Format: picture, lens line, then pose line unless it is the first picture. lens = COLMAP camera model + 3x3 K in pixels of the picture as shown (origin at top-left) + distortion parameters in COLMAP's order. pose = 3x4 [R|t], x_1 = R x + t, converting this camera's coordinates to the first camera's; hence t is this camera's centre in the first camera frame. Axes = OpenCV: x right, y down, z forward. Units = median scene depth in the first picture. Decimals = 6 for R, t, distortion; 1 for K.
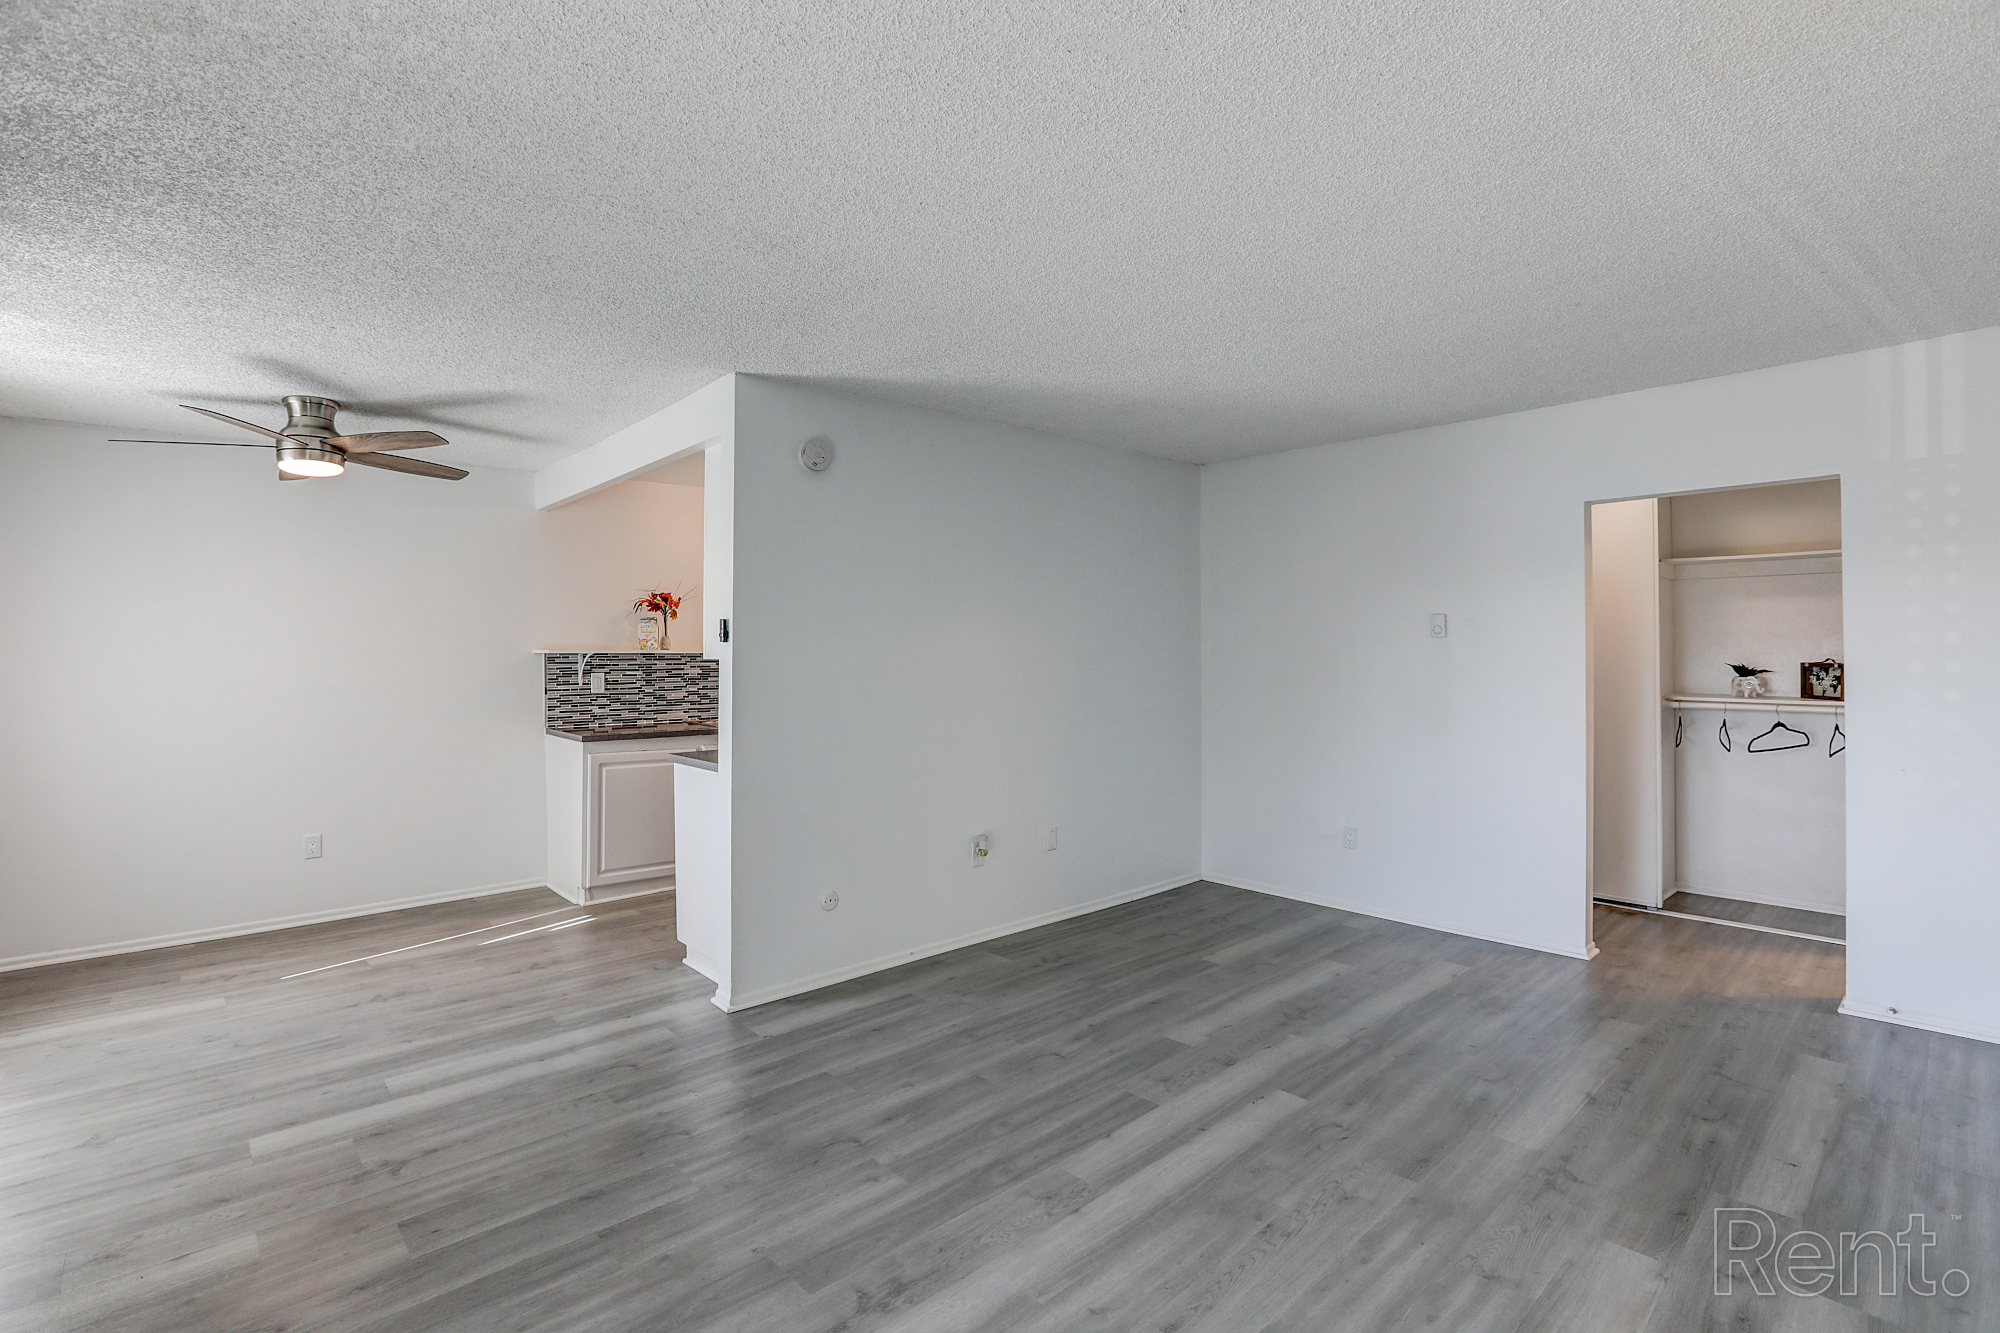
lens RADIAL K [[943.2, 0, 1004.9], [0, 943.2, 659.6], [0, 0, 1]] dist [-0.042831, 0.001542]
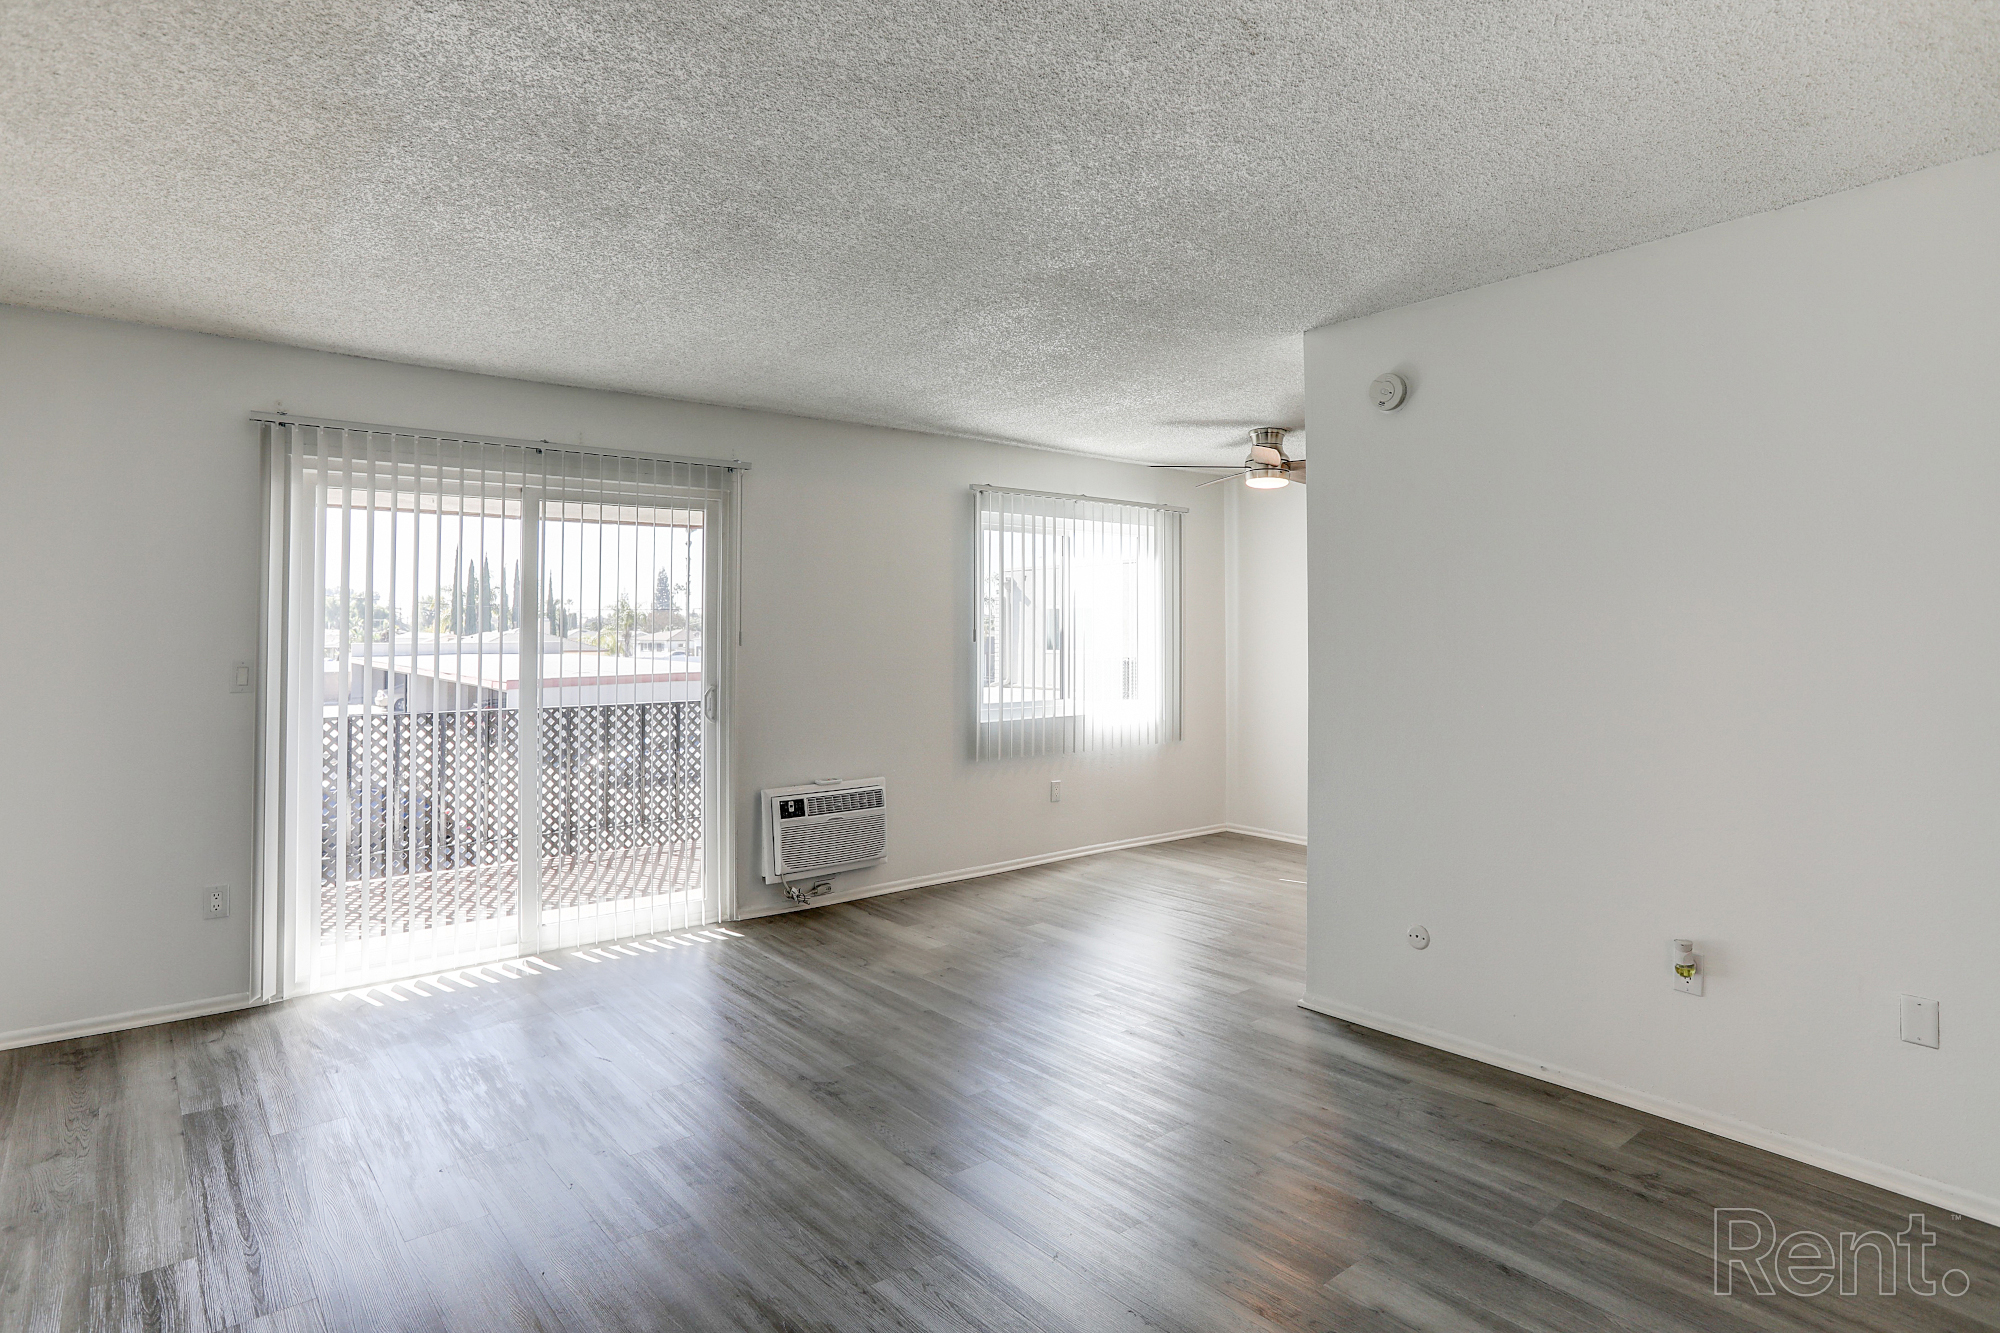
lens RADIAL K [[1110.4, 0, 1006.1], [0, 1110.4, 656.4], [0, 0, 1]] dist [-0.017387, 0.004519]
pose [[-0.092057, 0.018243, -0.995587, 0.819130], [-0.003439, 0.999820, 0.018639, 0.004072], [0.995748, 0.005139, -0.091977, 0.781062]]
